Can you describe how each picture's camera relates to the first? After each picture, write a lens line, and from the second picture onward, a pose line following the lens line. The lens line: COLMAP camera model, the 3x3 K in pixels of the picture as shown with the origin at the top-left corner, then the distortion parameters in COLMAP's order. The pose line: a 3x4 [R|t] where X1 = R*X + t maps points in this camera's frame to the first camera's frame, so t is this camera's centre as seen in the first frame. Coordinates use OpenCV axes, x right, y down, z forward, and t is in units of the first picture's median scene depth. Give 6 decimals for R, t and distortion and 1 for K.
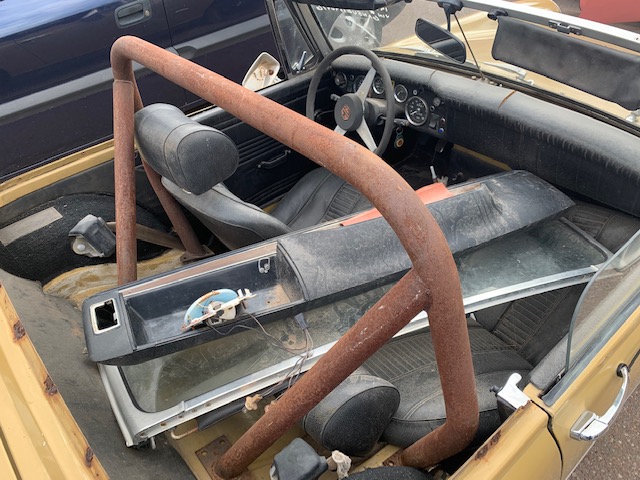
lens RADIAL K [[491.9, 0, 314.9], [0, 491.9, 237.3], [0, 0, 1]] dist [0.048466, -0.091733]
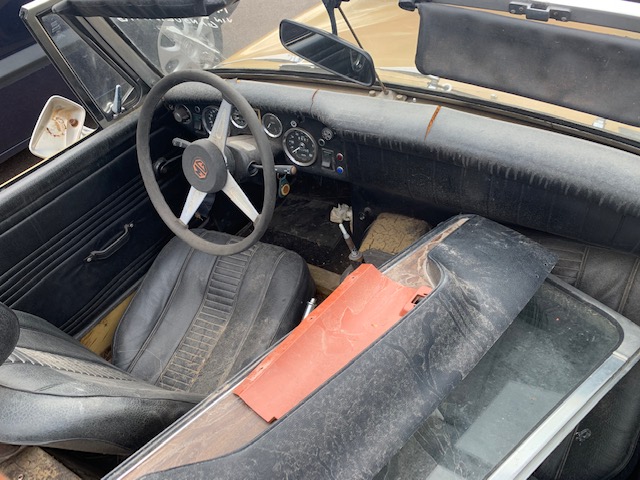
lens RADIAL K [[491.9, 0, 314.9], [0, 491.9, 237.3], [0, 0, 1]] dist [0.048466, -0.091733]
pose [[0.947971, -0.223098, 0.227106, 0.038515], [0.219574, 0.974734, 0.041000, -0.160658], [-0.230515, 0.011000, 0.973007, 0.323061]]
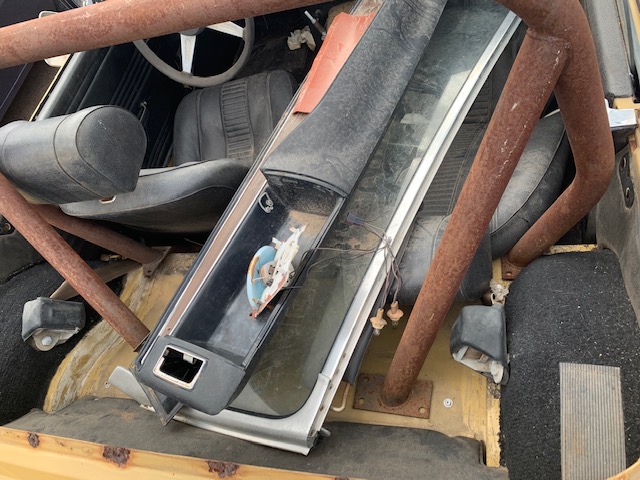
lens RADIAL K [[491.9, 0, 314.9], [0, 491.9, 237.3], [0, 0, 1]] dist [0.048466, -0.091733]
pose [[0.749660, -0.636818, 0.180205, -0.163949], [0.594930, 0.767715, 0.238058, -0.034585], [-0.289945, -0.071253, 0.954387, 0.121673]]
